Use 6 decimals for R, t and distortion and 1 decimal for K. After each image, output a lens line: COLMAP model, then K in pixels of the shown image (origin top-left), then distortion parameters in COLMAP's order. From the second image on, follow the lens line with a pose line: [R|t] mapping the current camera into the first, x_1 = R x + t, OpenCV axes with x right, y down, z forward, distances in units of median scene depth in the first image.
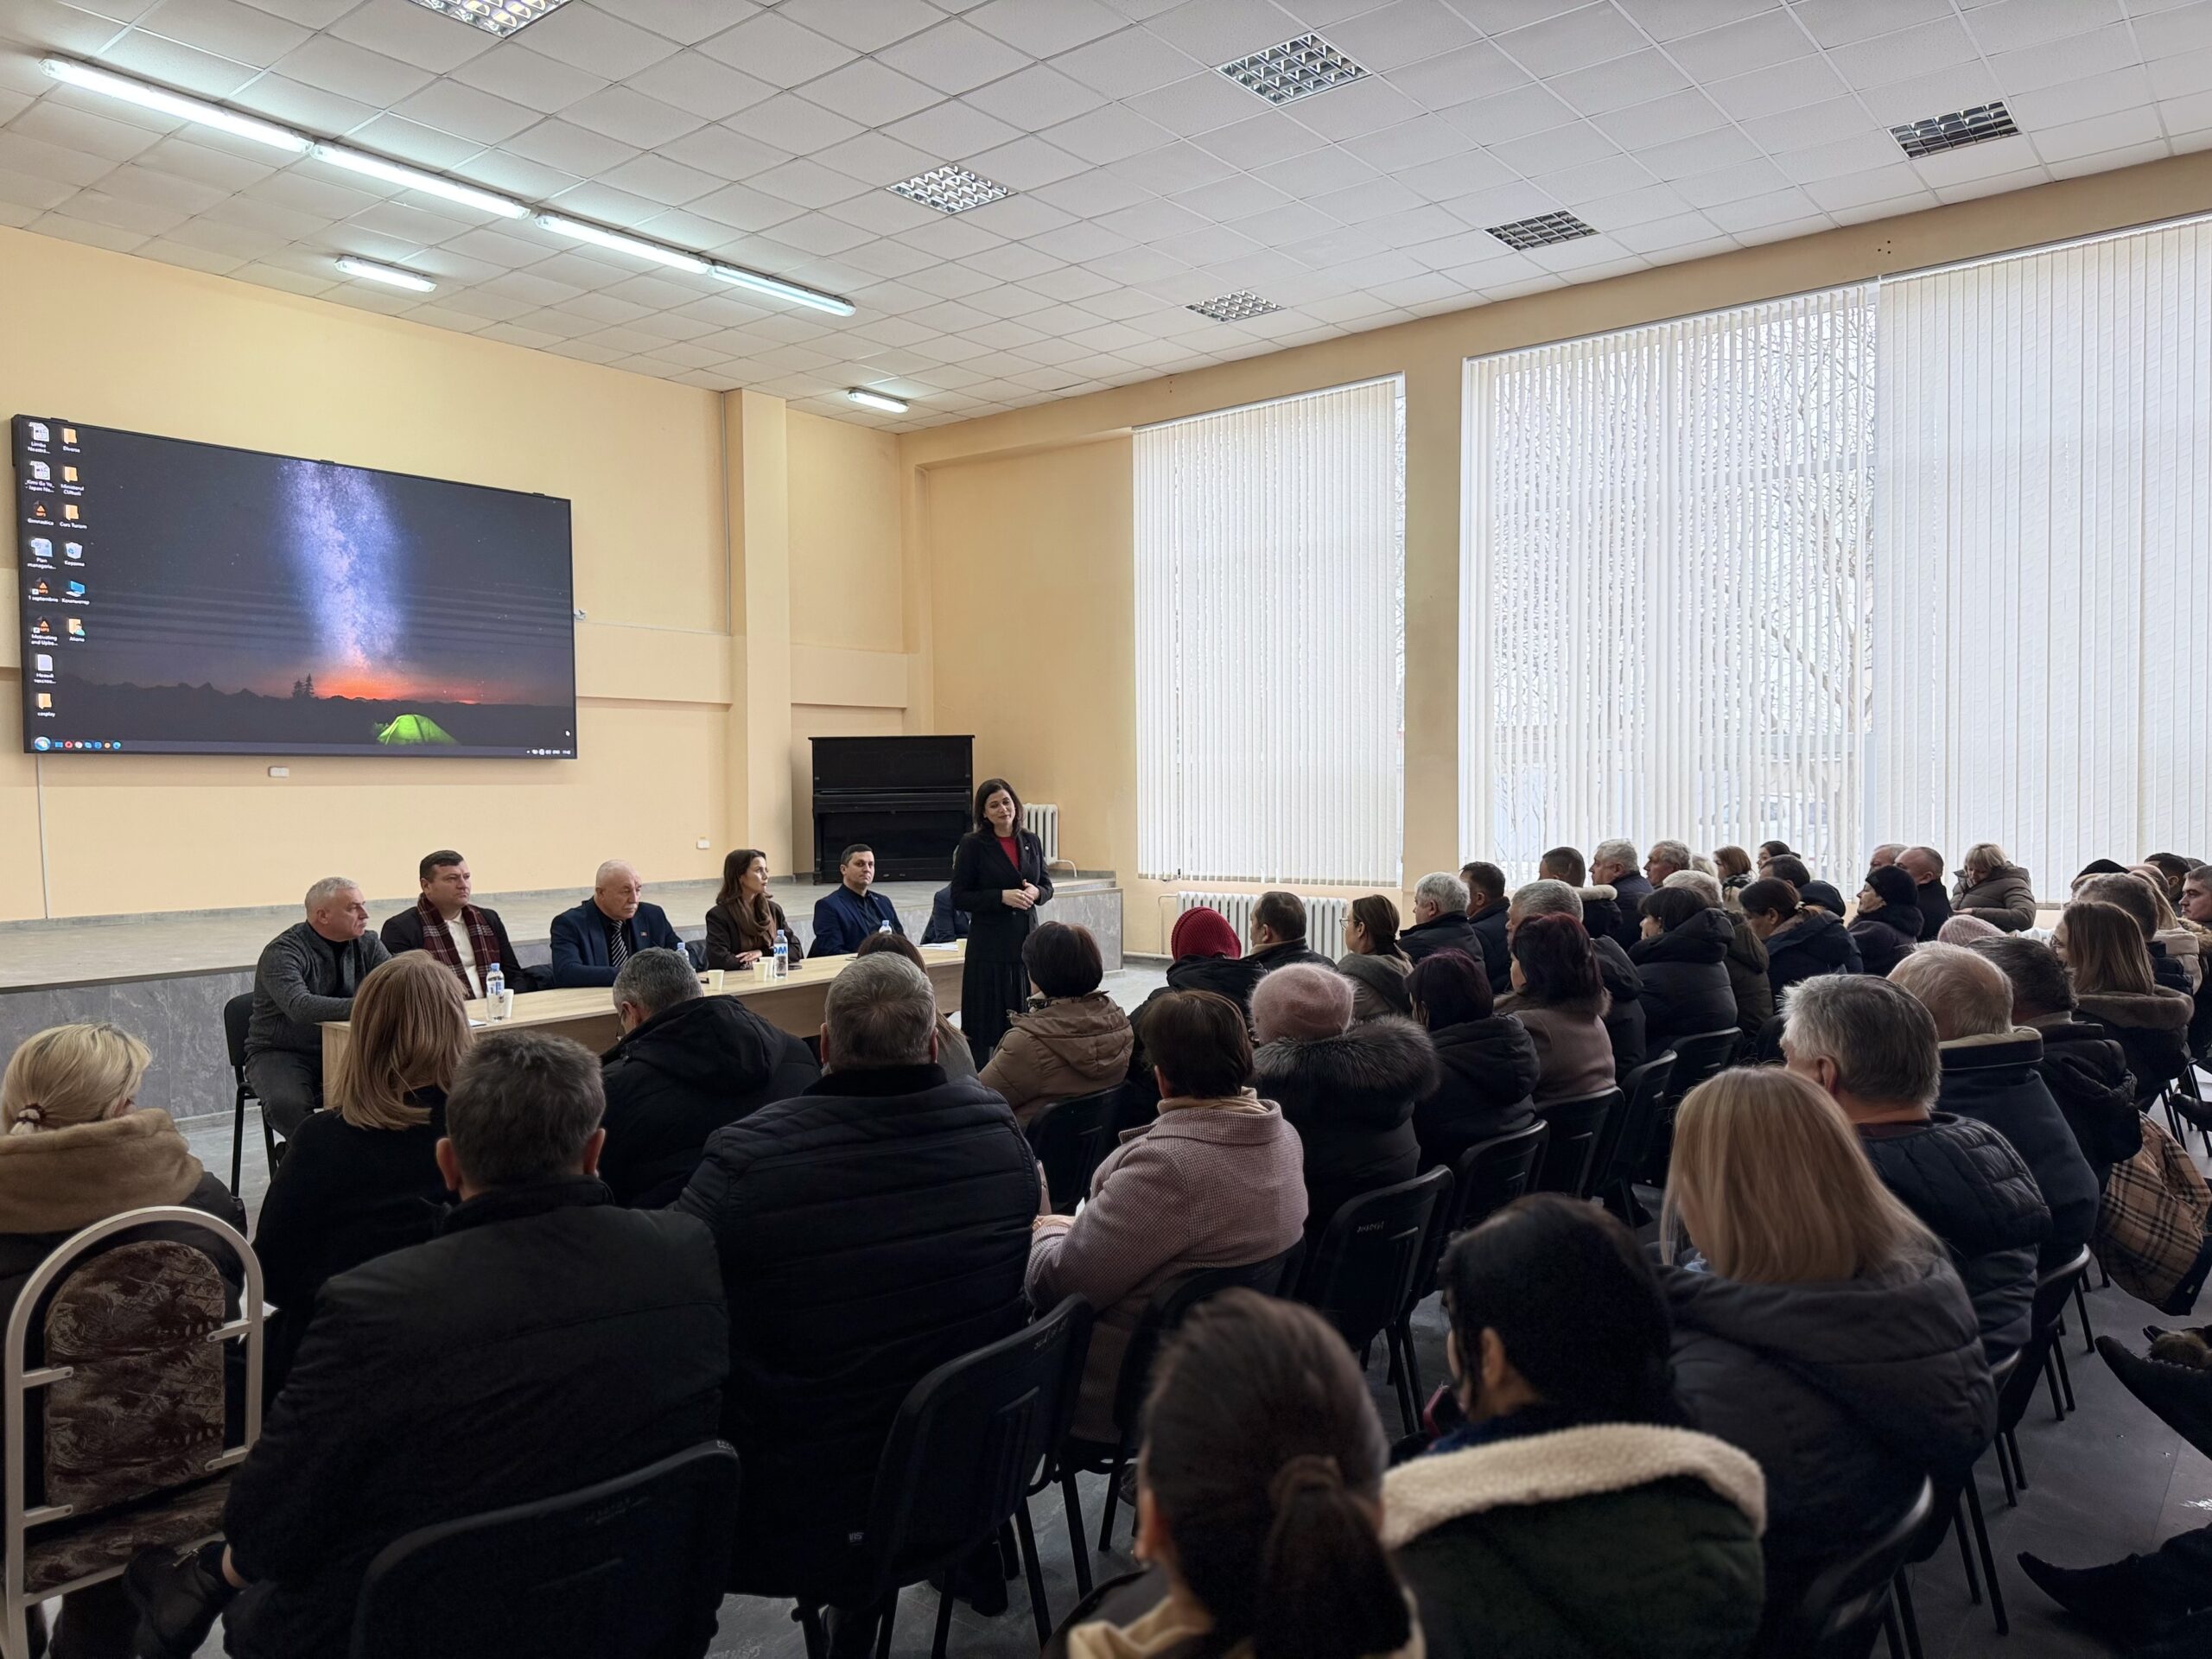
lens RADIAL K [[1570.8, 0, 1106.0], [0, 1570.8, 829.5], [0, 0, 1]] dist [0.079222, -0.096346]
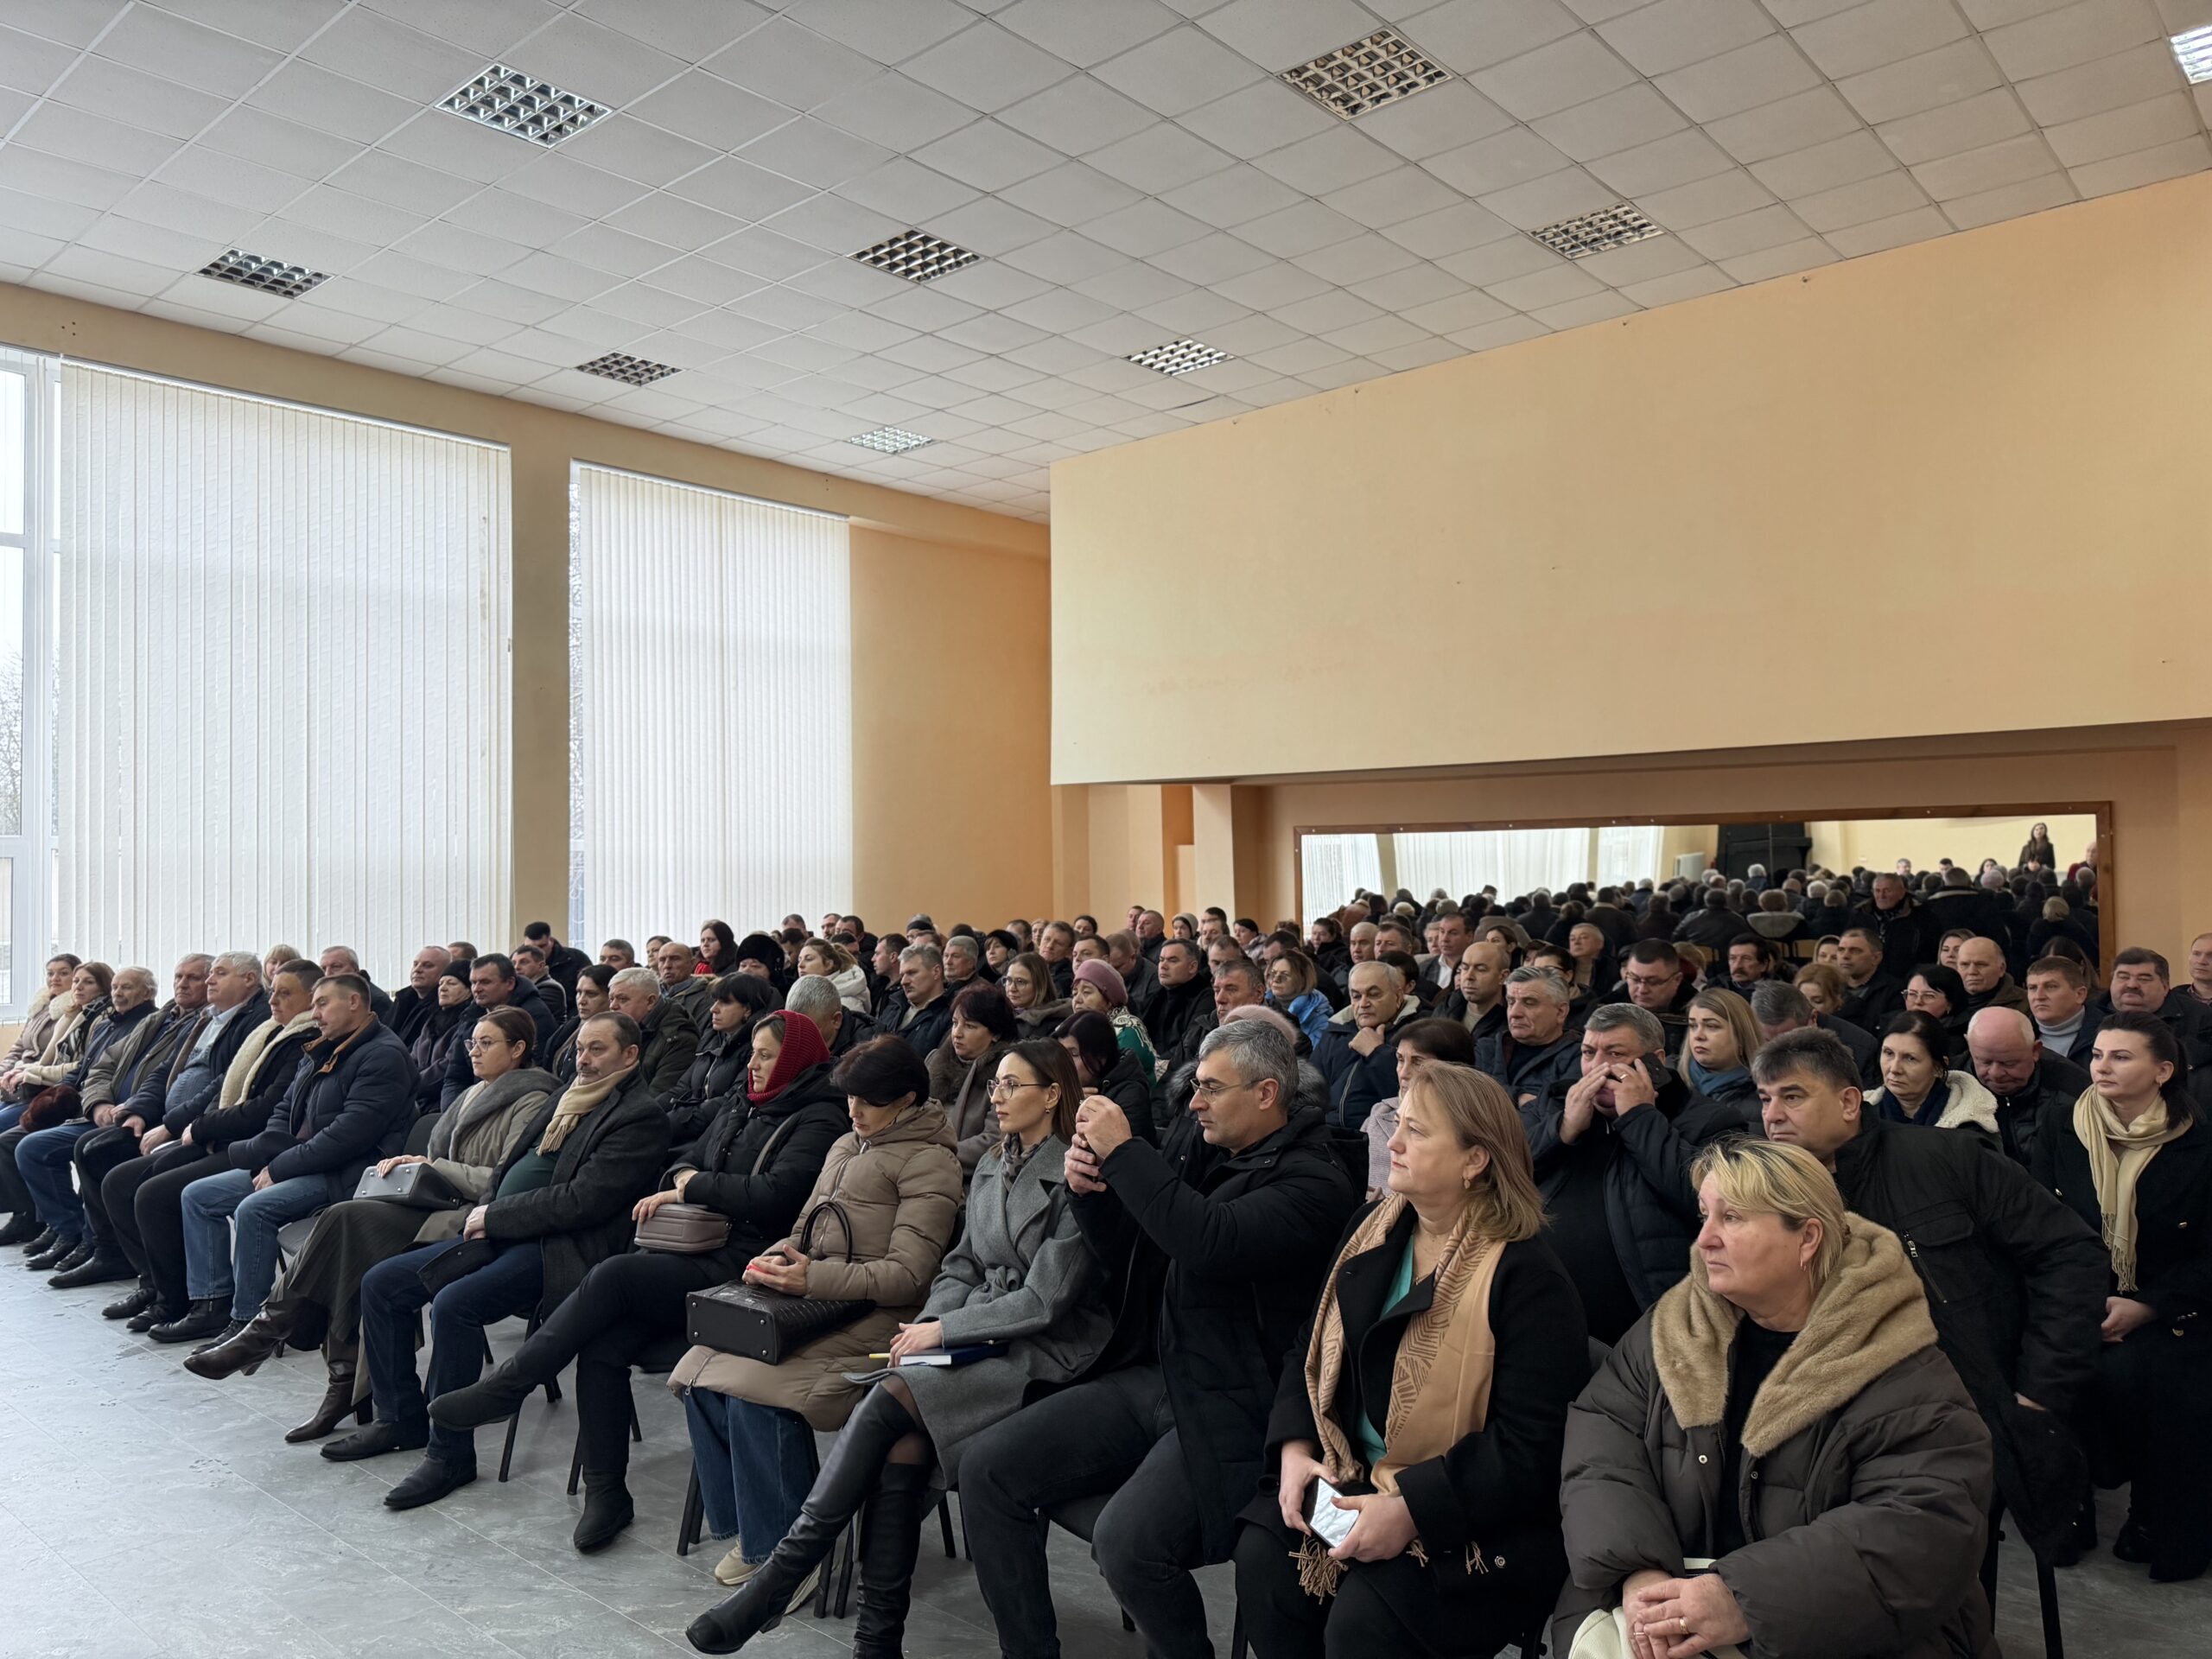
lens RADIAL K [[1570.8, 0, 1106.0], [0, 1570.8, 829.5], [0, 0, 1]] dist [0.079222, -0.096346]
pose [[0.046096, 0.038281, 0.998203, -0.744347], [0.035131, 0.998585, -0.039918, -0.006375], [-0.998319, 0.036908, 0.044686, 0.604122]]
